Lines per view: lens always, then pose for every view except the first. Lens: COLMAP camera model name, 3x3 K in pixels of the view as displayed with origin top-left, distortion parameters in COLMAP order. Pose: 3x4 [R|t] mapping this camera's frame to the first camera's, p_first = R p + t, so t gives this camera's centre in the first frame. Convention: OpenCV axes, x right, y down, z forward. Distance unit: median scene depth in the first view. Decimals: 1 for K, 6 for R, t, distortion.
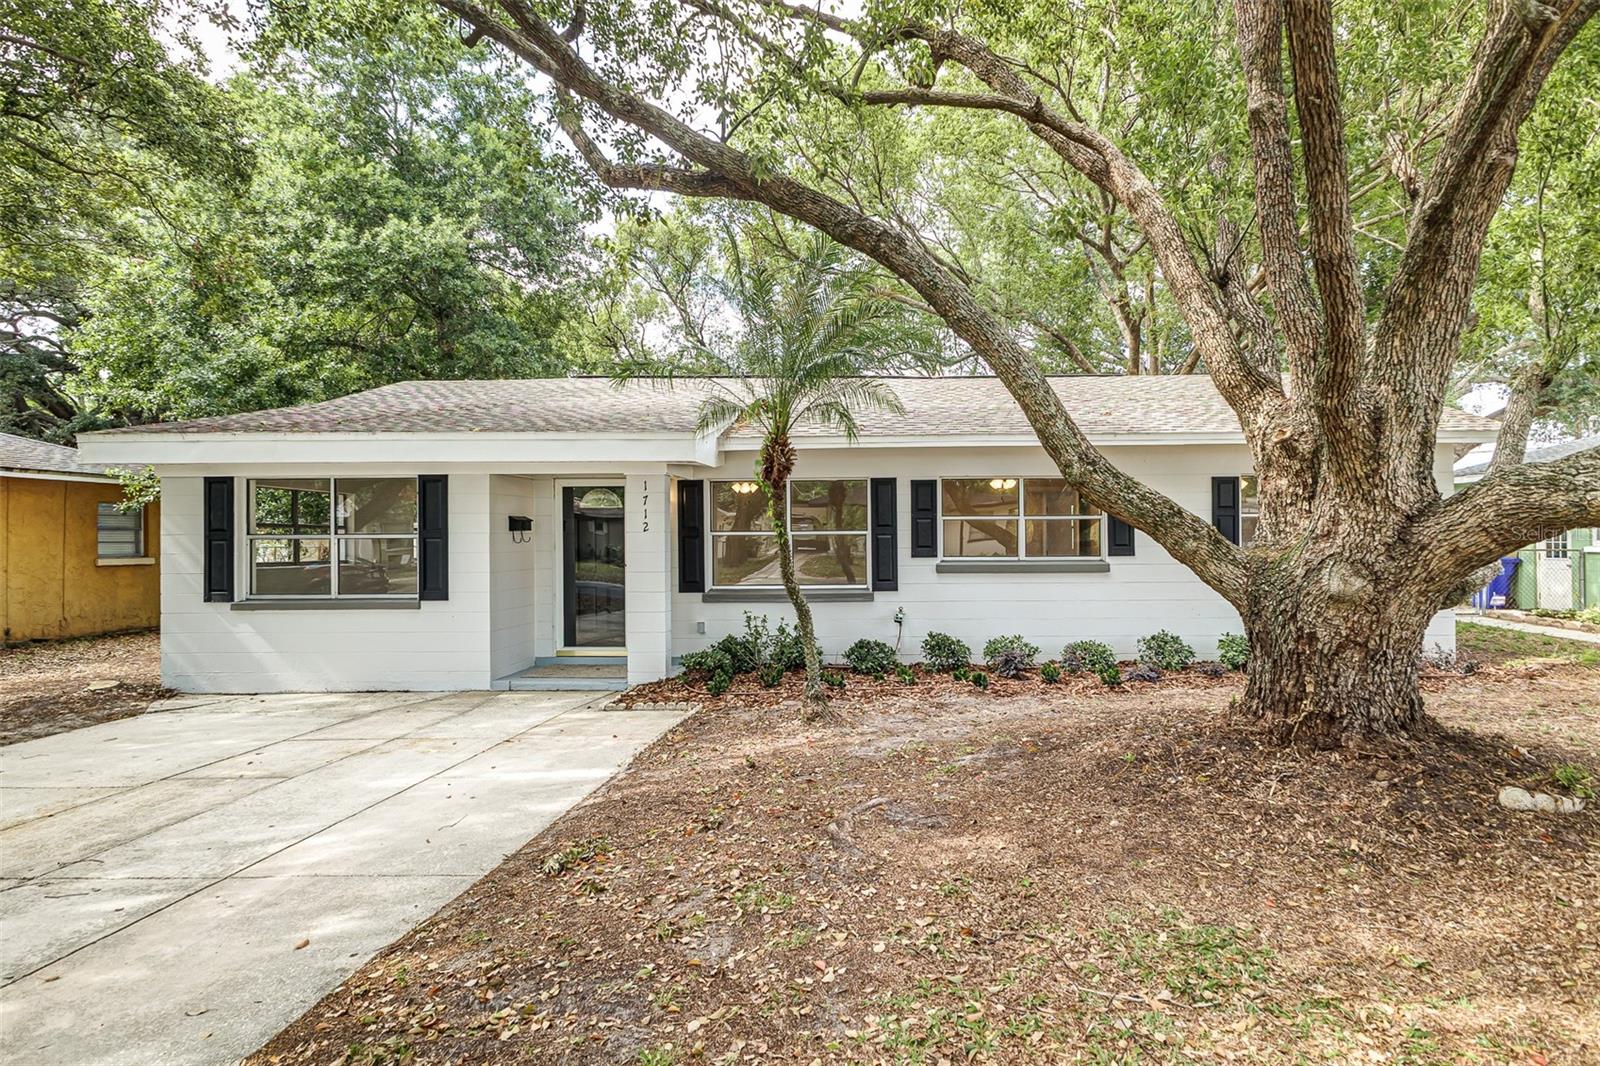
lens RADIAL K [[1027.7, 0, 800.5], [0, 1027.7, 540.7], [0, 0, 1]] dist [0.033382, -0.039765]
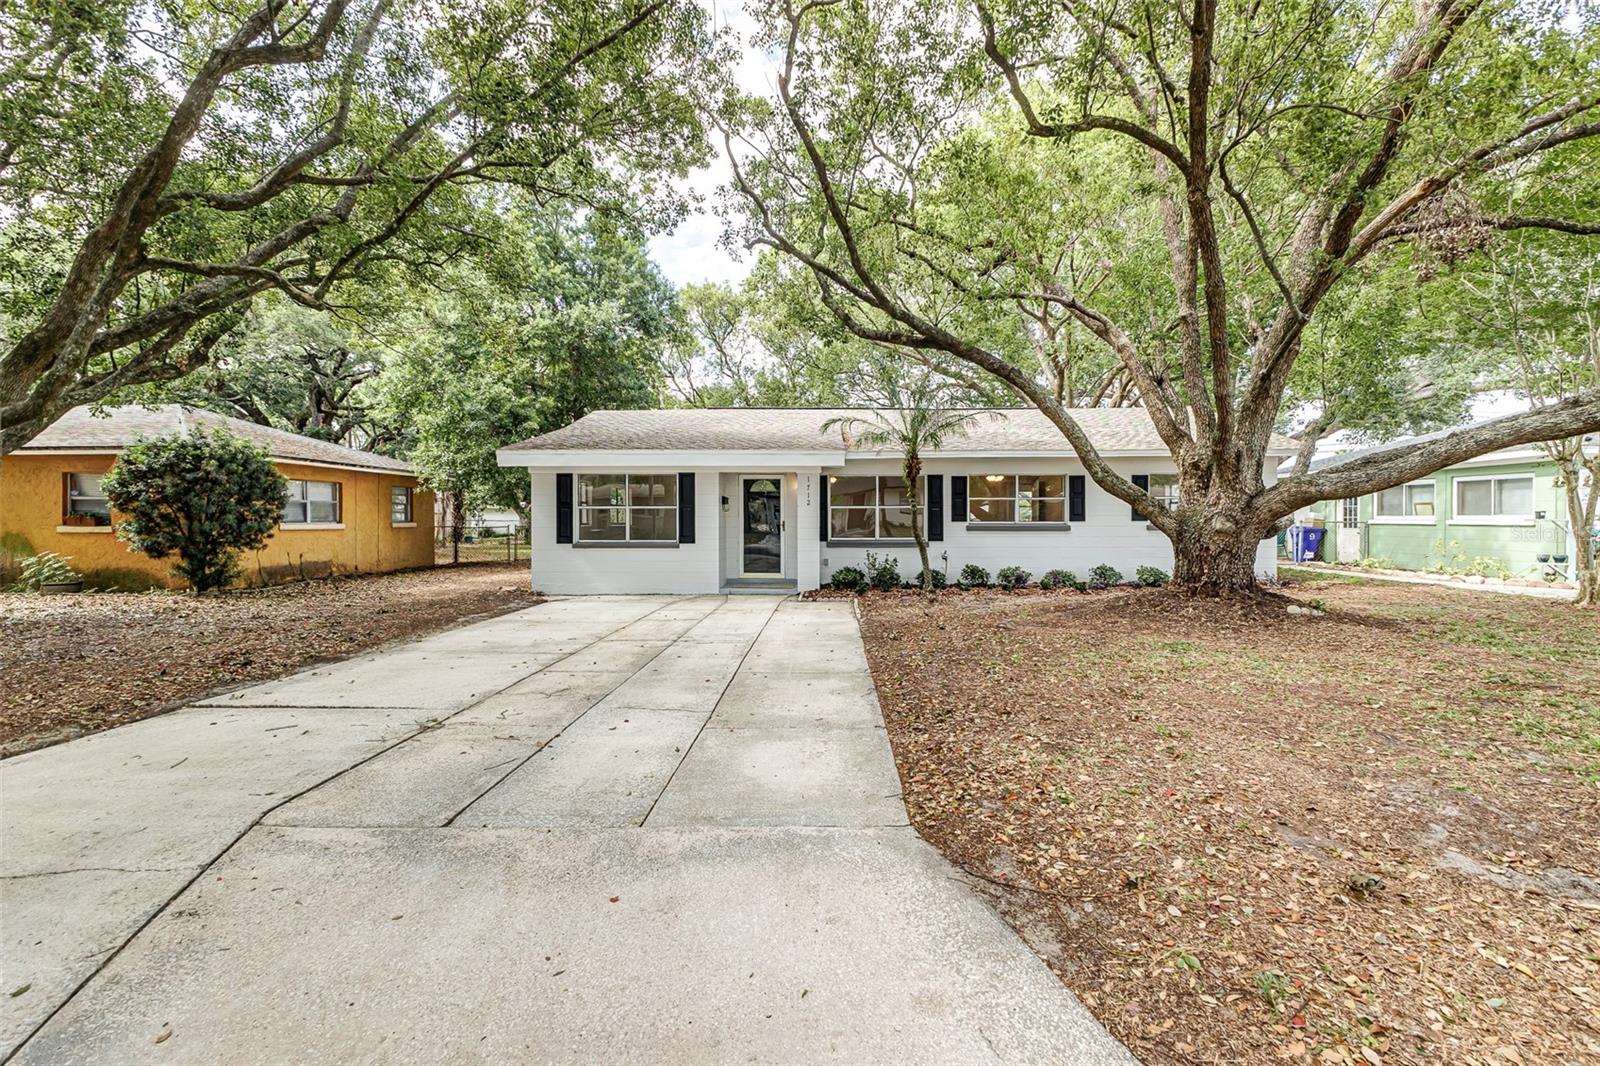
lens RADIAL K [[696.0, 0, 800.4], [0, 696.0, 526.4], [0, 0, 1]] dist [0.005377, 0.000046]
pose [[0.999193, 0.005975, -0.039723, -0.113651], [-0.005303, 0.999841, 0.017017, 0.007205], [0.039818, -0.016793, 0.999066, -0.191054]]
